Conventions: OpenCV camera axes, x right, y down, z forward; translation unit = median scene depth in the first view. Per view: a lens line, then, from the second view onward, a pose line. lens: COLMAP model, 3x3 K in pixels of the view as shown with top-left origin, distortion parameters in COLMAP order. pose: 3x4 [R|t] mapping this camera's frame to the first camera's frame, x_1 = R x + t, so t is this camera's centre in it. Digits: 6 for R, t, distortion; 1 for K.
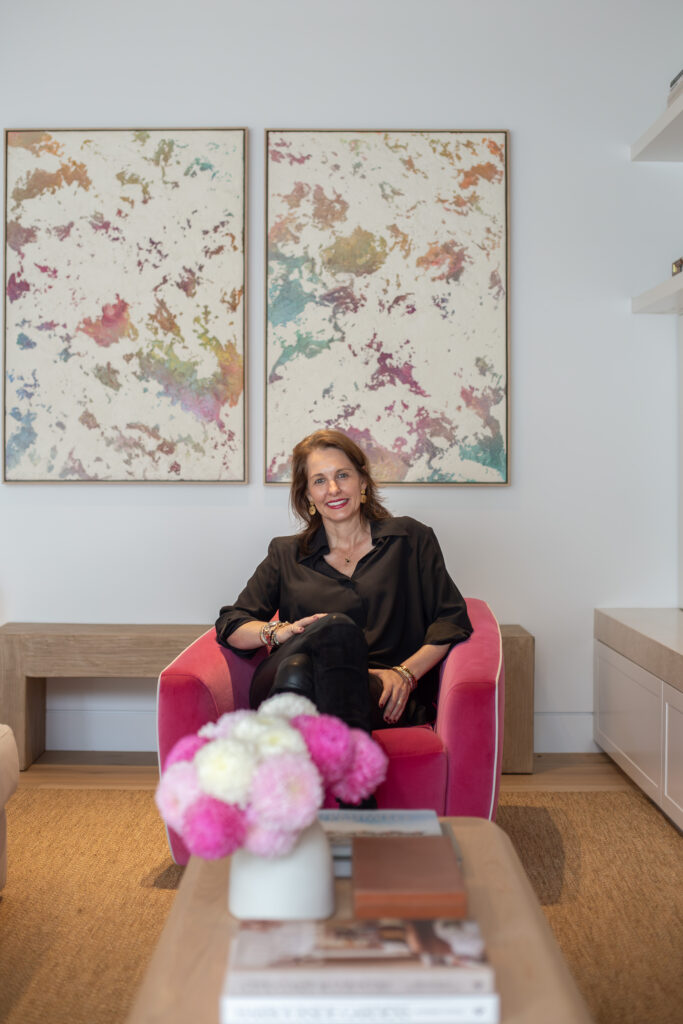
lens RADIAL K [[1598.9, 0, 341.5], [0, 1598.9, 512.0], [0, 0, 1]] dist [0.000009, -0.015488]
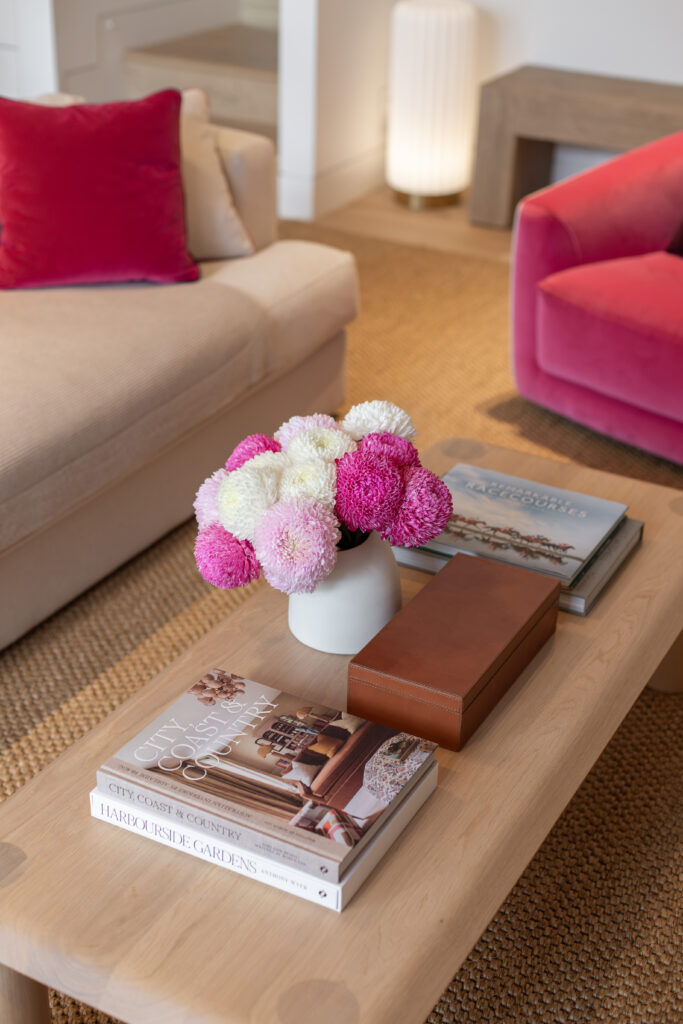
lens RADIAL K [[1478.5, 0, 362.9], [0, 1478.5, 507.3], [0, 0, 1]] dist [-0.015405, -0.052335]
pose [[0.880083, 0.238872, -0.410359, 0.133190], [-0.035025, 0.894546, 0.445602, -0.084685], [0.473526, -0.377794, 0.795641, 0.147183]]
